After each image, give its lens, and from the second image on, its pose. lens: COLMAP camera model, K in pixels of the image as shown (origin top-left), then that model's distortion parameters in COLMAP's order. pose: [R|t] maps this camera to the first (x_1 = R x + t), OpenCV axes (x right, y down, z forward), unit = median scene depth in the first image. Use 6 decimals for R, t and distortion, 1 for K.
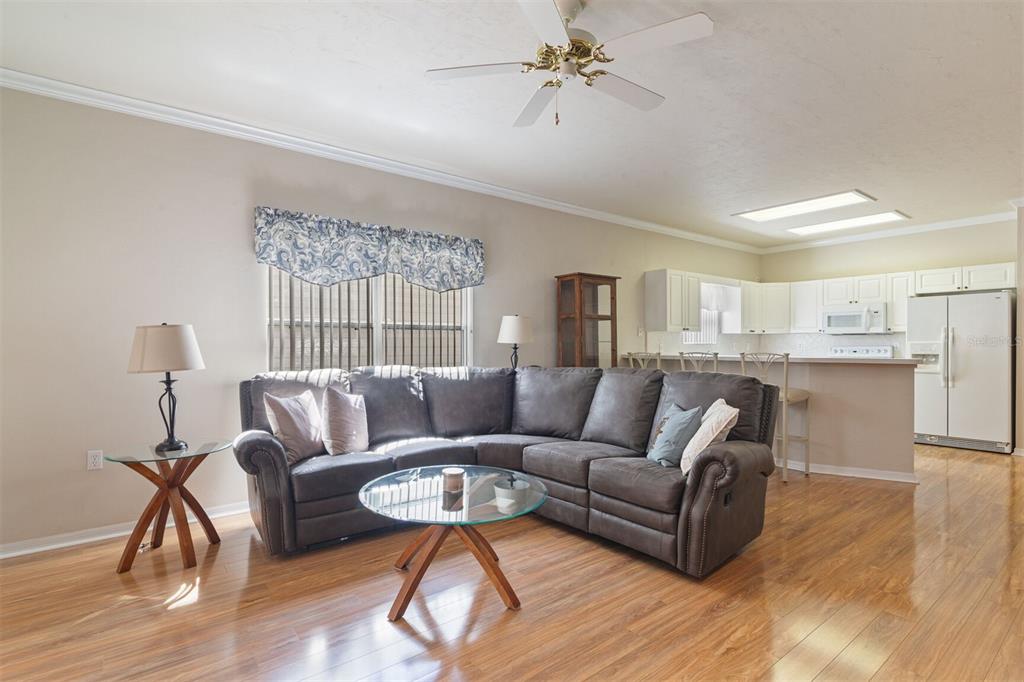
lens RADIAL K [[516.1, 0, 511.3], [0, 516.1, 345.8], [0, 0, 1]] dist [0.000907, -0.000201]
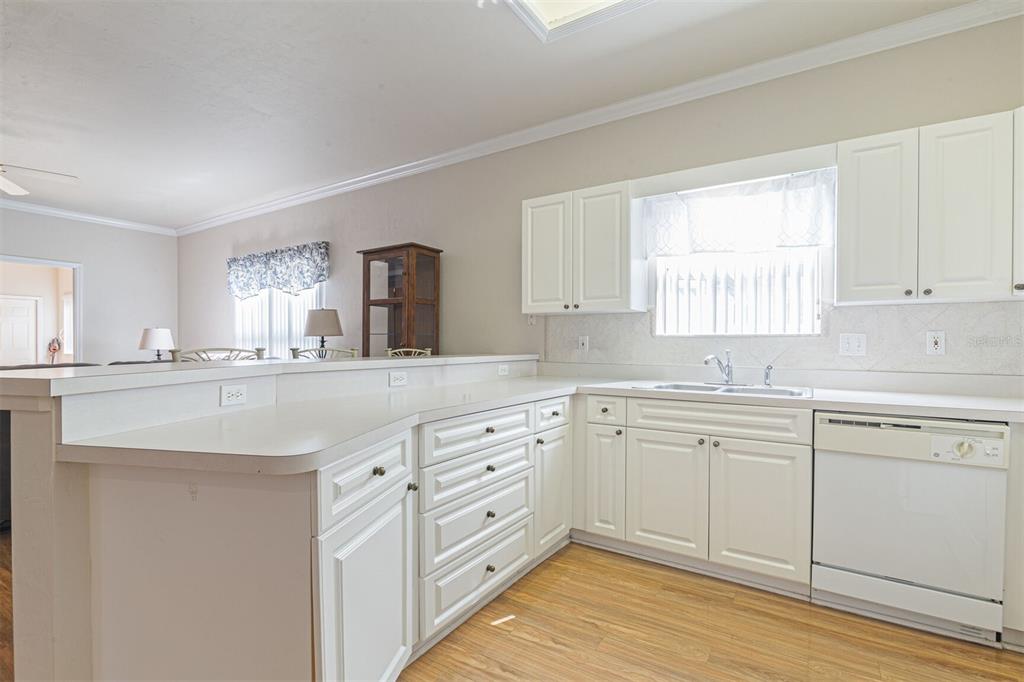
lens RADIAL K [[473.4, 0, 515.4], [0, 473.4, 345.0], [0, 0, 1]] dist [-0.010011, -0.000193]
pose [[0.318547, 0.007255, -0.947879, 0.820752], [-0.007563, 0.999958, 0.005112, 0.003486], [0.947877, 0.005541, 0.318589, 0.871700]]
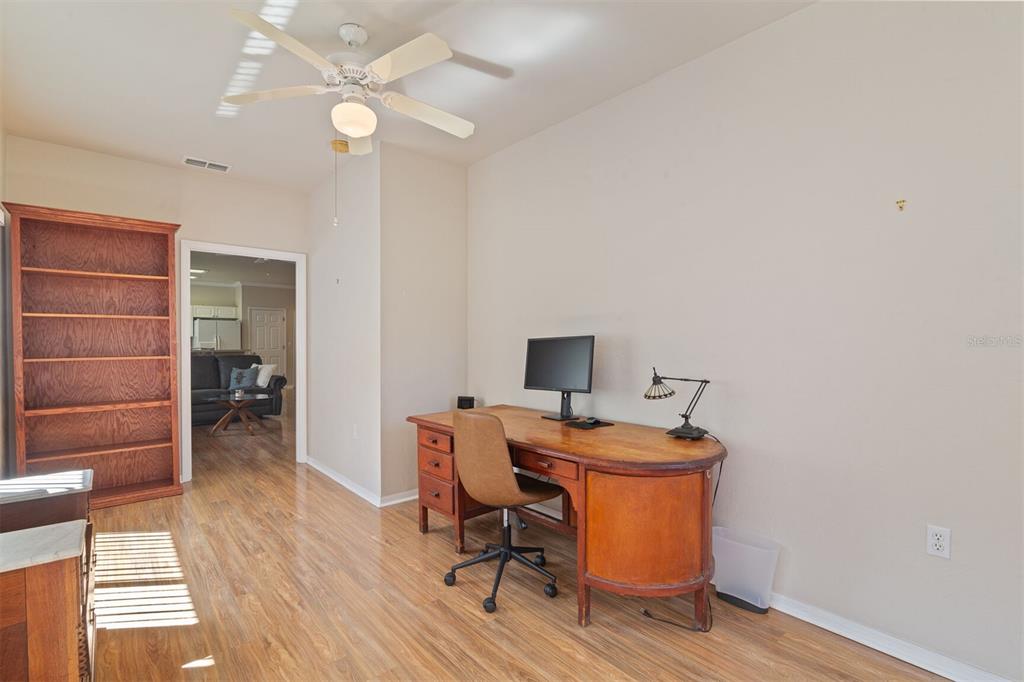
lens RADIAL K [[473.4, 0, 515.4], [0, 473.4, 345.0], [0, 0, 1]] dist [-0.010011, -0.000193]
pose [[-0.040680, 0.001414, 0.999171, -1.086658], [0.008418, 0.999964, -0.001072, 0.014503], [-0.999137, 0.008368, -0.040691, -0.123300]]
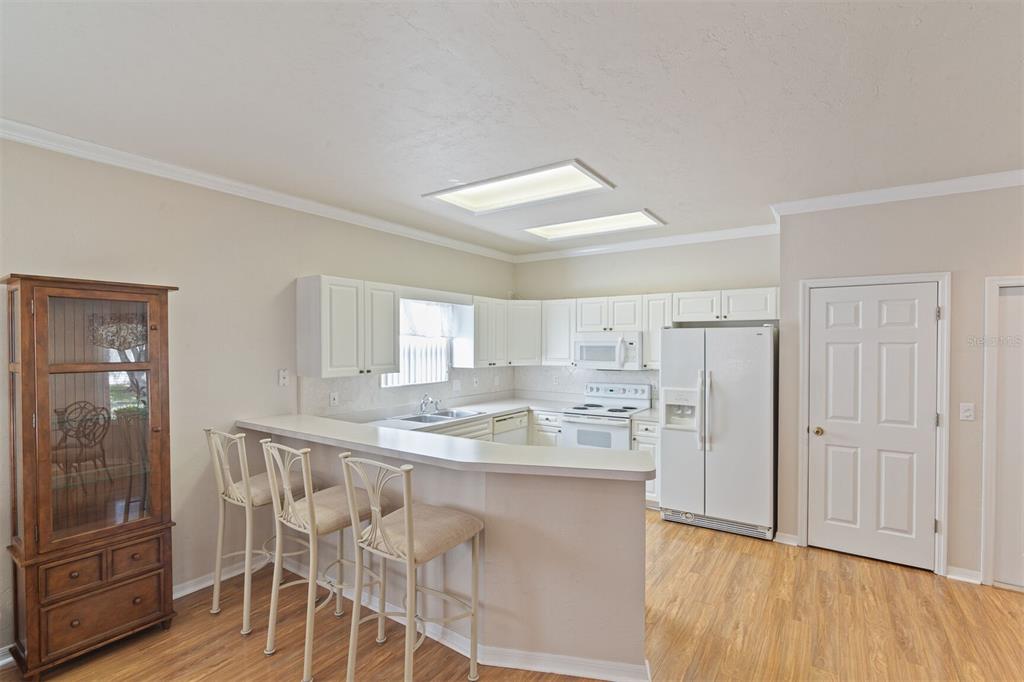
lens RADIAL K [[477.4, 0, 518.3], [0, 477.4, 345.3], [0, 0, 1]] dist [-0.002924, 0.000221]
pose [[0.952721, 0.001161, 0.303843, 0.367884], [-0.001587, 0.999998, 0.001153, -0.071285], [-0.303842, -0.001581, 0.952721, 0.412513]]
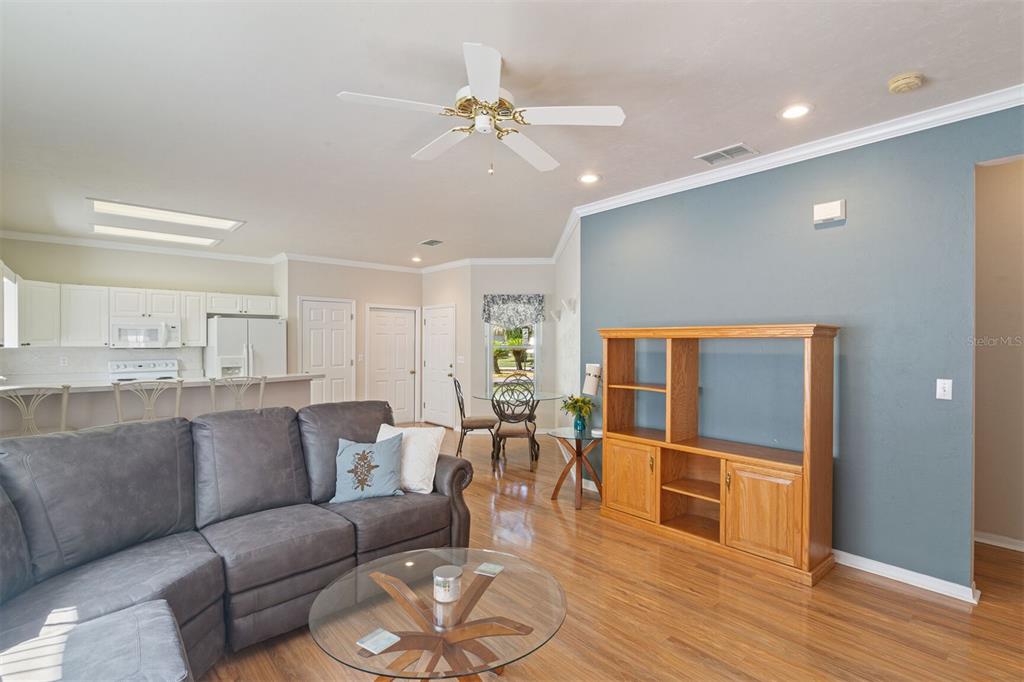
lens RADIAL K [[473.4, 0, 515.4], [0, 473.4, 345.0], [0, 0, 1]] dist [-0.010011, -0.000193]
pose [[-0.055545, 0.000801, 0.998456, -0.304998], [0.004680, 0.999989, -0.000542, -0.029564], [-0.998445, 0.004643, -0.055548, 0.418935]]
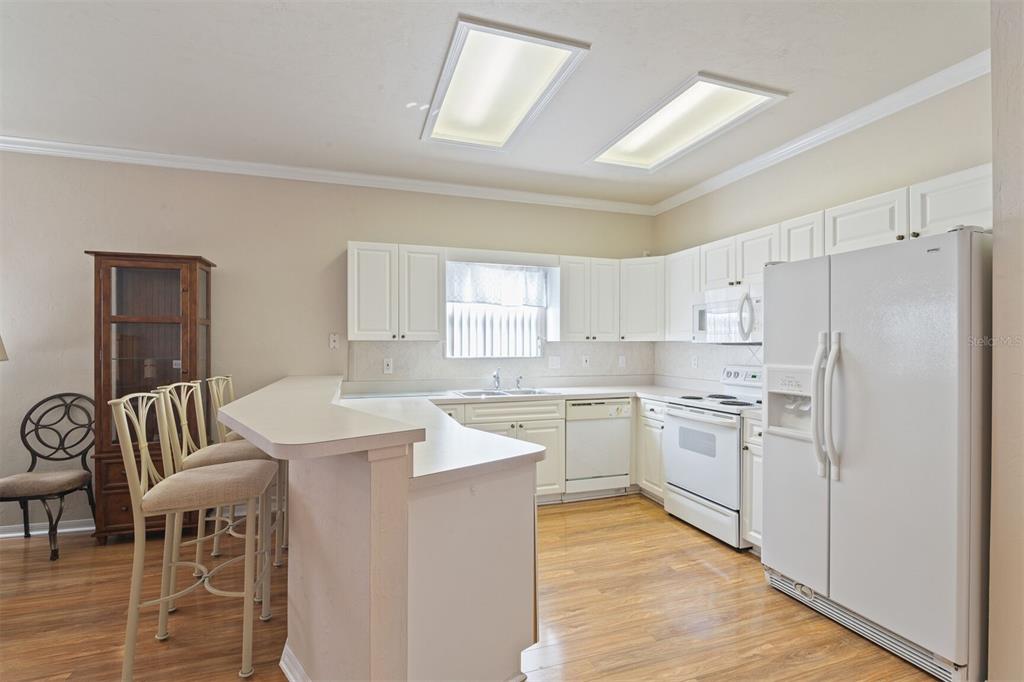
lens RADIAL K [[473.4, 0, 515.4], [0, 473.4, 345.0], [0, 0, 1]] dist [-0.010011, -0.000193]
pose [[0.941029, 0.003527, -0.338309, 0.722258], [-0.004015, 0.999992, -0.000743, -0.023951], [0.338303, 0.002057, 0.941035, 0.551886]]
